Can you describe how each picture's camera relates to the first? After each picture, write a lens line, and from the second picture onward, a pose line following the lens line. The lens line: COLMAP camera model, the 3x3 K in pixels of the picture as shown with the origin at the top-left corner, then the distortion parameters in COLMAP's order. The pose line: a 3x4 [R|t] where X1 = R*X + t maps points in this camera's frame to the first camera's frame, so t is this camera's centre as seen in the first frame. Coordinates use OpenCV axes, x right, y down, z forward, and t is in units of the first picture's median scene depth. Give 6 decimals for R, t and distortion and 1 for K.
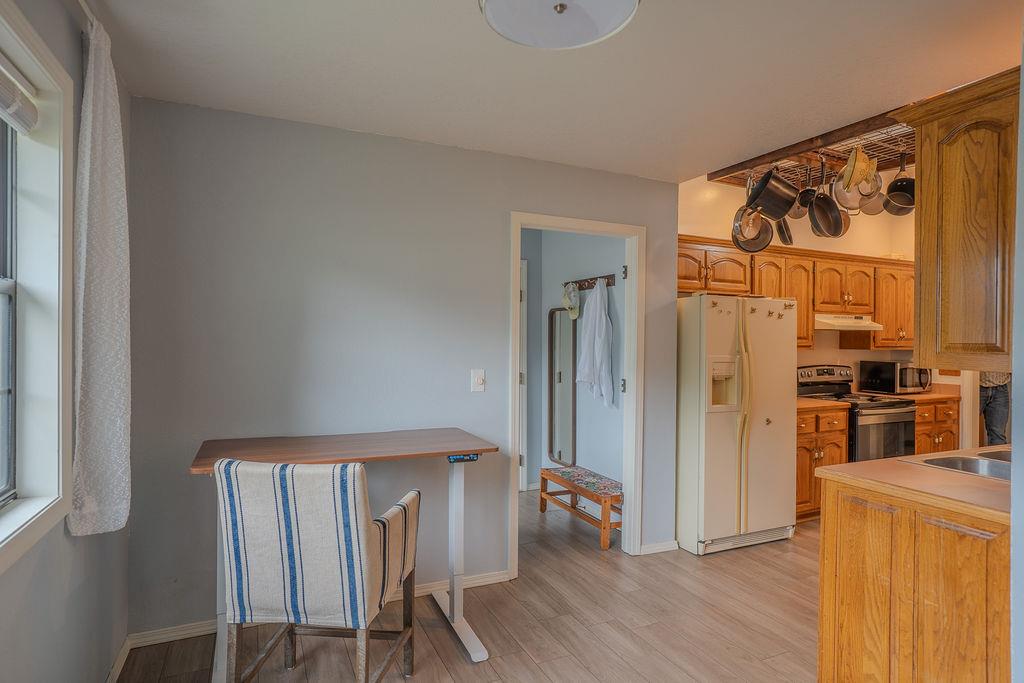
lens RADIAL K [[564.4, 0, 511.1], [0, 564.4, 340.5], [0, 0, 1]] dist [-0.013184, 0.006068]
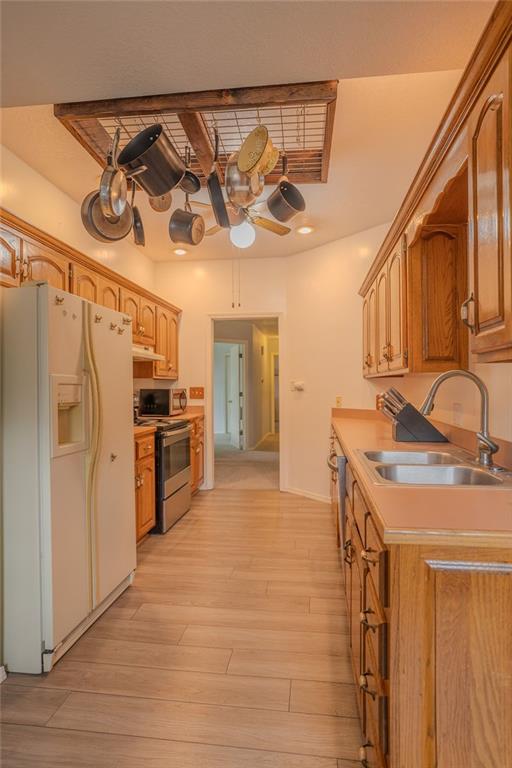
lens RADIAL K [[423.3, 0, 253.1], [0, 423.3, 385.7], [0, 0, 1]] dist [-0.013184, 0.006068]
pose [[0.539623, -0.007964, 0.841869, 0.042186], [0.008657, 0.999955, 0.003910, 0.034794], [-0.841863, 0.005178, 0.539667, 0.441331]]
